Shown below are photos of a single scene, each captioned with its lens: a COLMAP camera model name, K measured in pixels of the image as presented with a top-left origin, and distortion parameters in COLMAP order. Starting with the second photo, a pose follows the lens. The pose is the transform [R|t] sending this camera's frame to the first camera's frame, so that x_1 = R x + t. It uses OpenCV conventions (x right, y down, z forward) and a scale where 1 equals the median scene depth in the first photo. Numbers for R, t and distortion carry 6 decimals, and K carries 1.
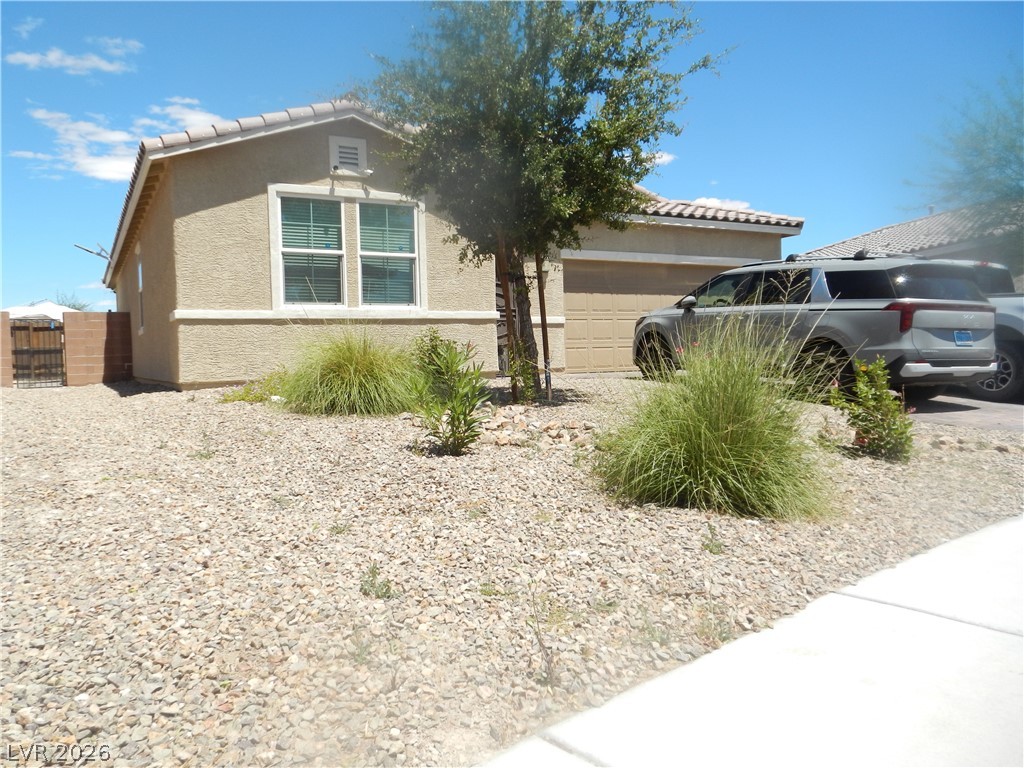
lens RADIAL K [[771.9, 0, 509.6], [0, 771.9, 377.1], [0, 0, 1]] dist [0.005251, 0.014796]
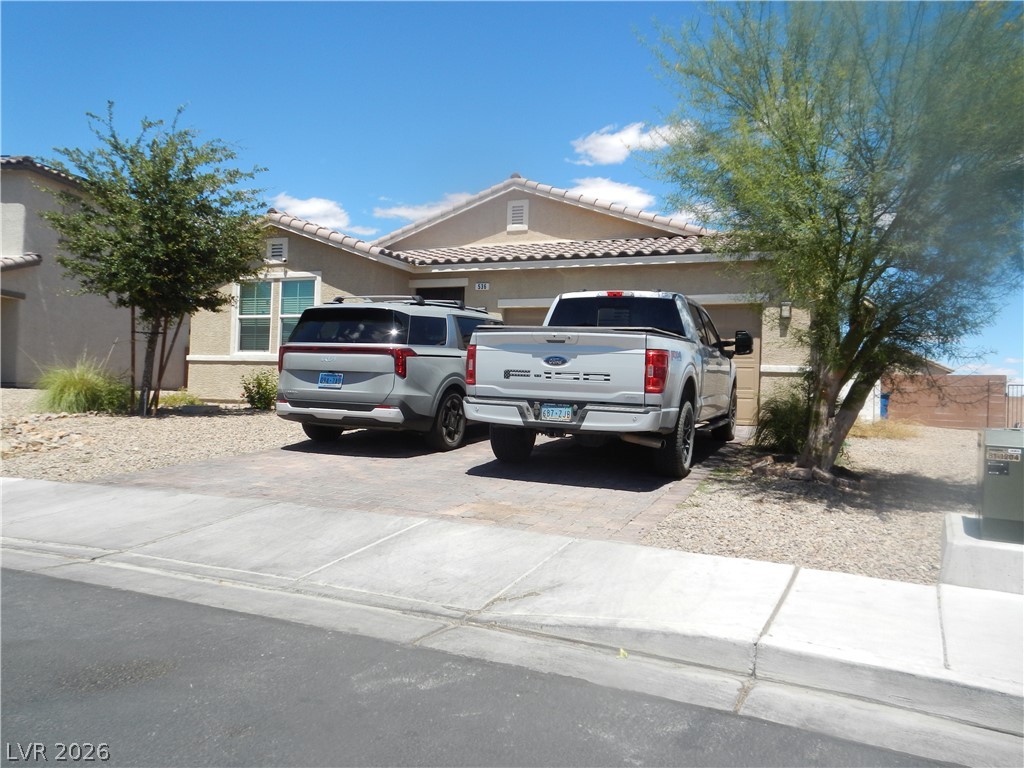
lens RADIAL K [[771.9, 0, 513.0], [0, 771.9, 382.9], [0, 0, 1]] dist [0.005251, 0.014796]
pose [[0.607972, 0.024075, -0.793593, 1.240328], [-0.069222, 0.997341, -0.022776, -0.033566], [0.790935, 0.068781, 0.608022, 0.485412]]
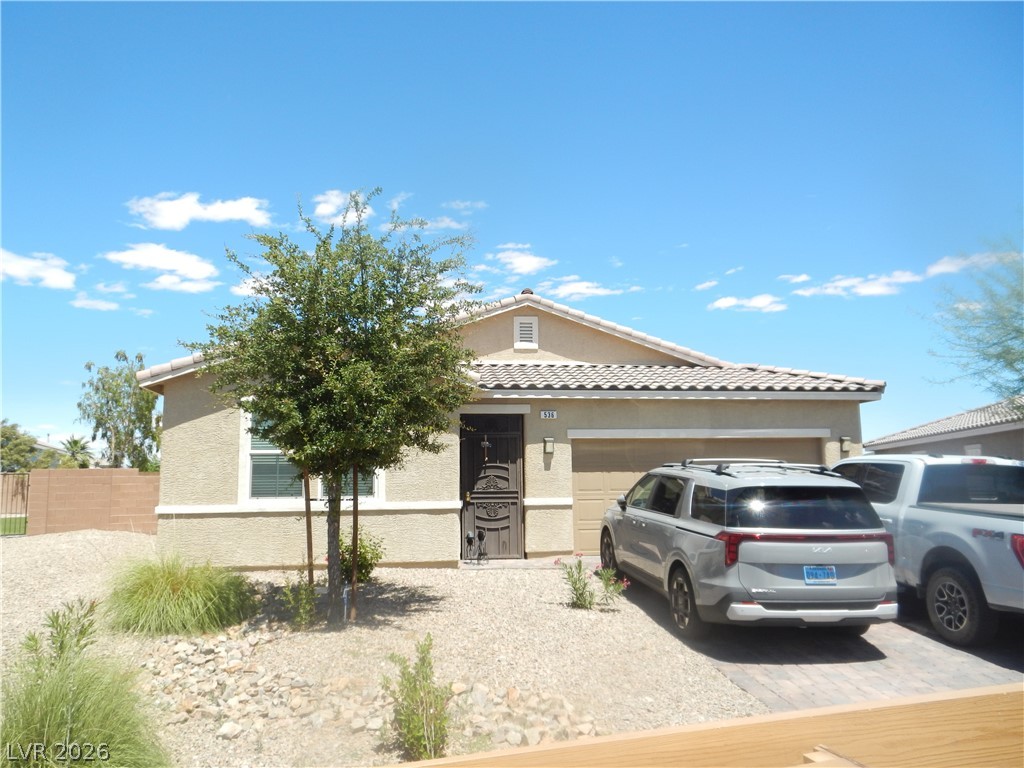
lens RADIAL K [[771.9, 0, 516.3], [0, 771.9, 387.3], [0, 0, 1]] dist [0.005251, 0.014796]
pose [[0.927377, -0.032001, -0.372757, 0.494811], [-0.021345, 0.990187, -0.138110, -0.105898], [0.373519, 0.136036, 0.917593, 0.071159]]
